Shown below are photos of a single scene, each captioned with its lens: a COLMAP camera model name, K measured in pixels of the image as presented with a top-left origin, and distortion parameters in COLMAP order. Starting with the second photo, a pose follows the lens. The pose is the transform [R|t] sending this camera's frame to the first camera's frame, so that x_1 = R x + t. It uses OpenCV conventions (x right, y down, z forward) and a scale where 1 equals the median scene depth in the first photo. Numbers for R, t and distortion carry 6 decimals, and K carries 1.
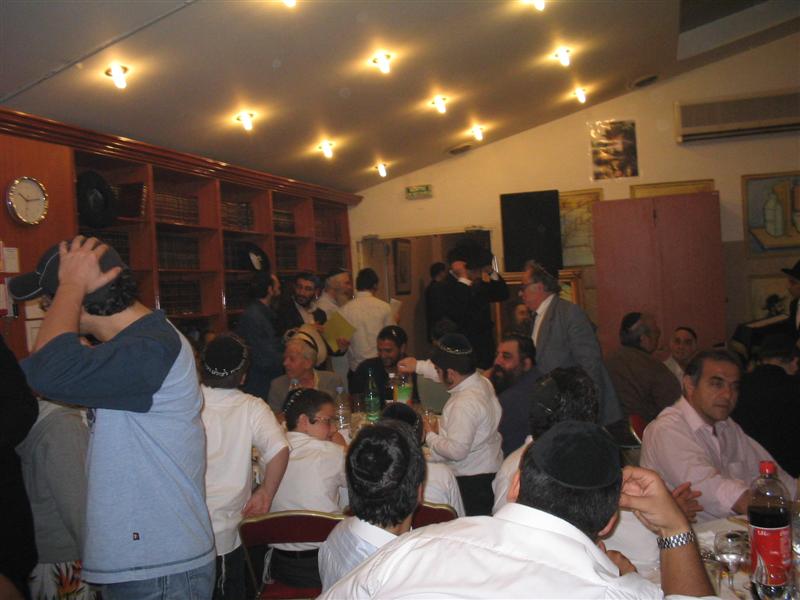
lens RADIAL K [[782.9, 0, 380.1], [0, 782.9, 317.6], [0, 0, 1]] dist [-0.098859, 0.000000]
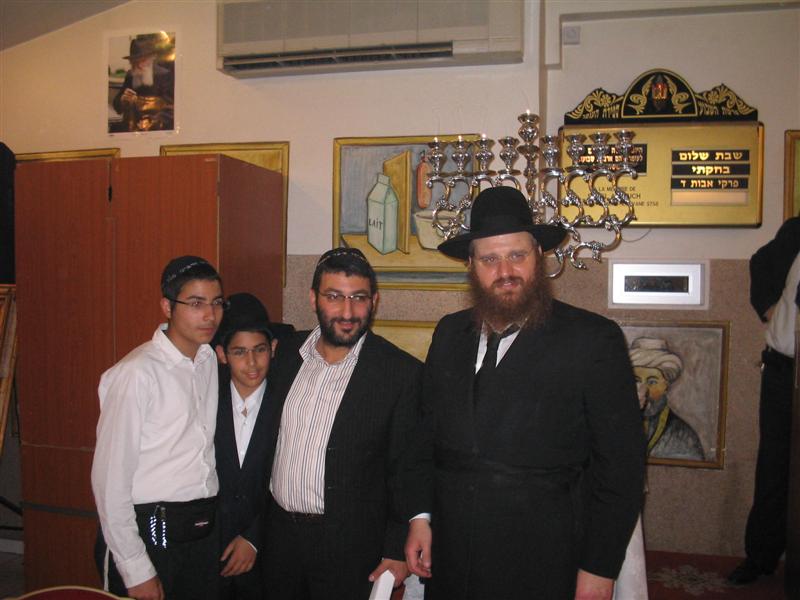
lens RADIAL K [[782.9, 0, 397.4], [0, 782.9, 314.1], [0, 0, 1]] dist [-0.098859, 0.000000]
pose [[0.992984, 0.073003, 0.093020, 0.474605], [-0.073282, 0.997311, -0.000420, -0.061148], [-0.092801, -0.006400, 0.995664, 0.428049]]
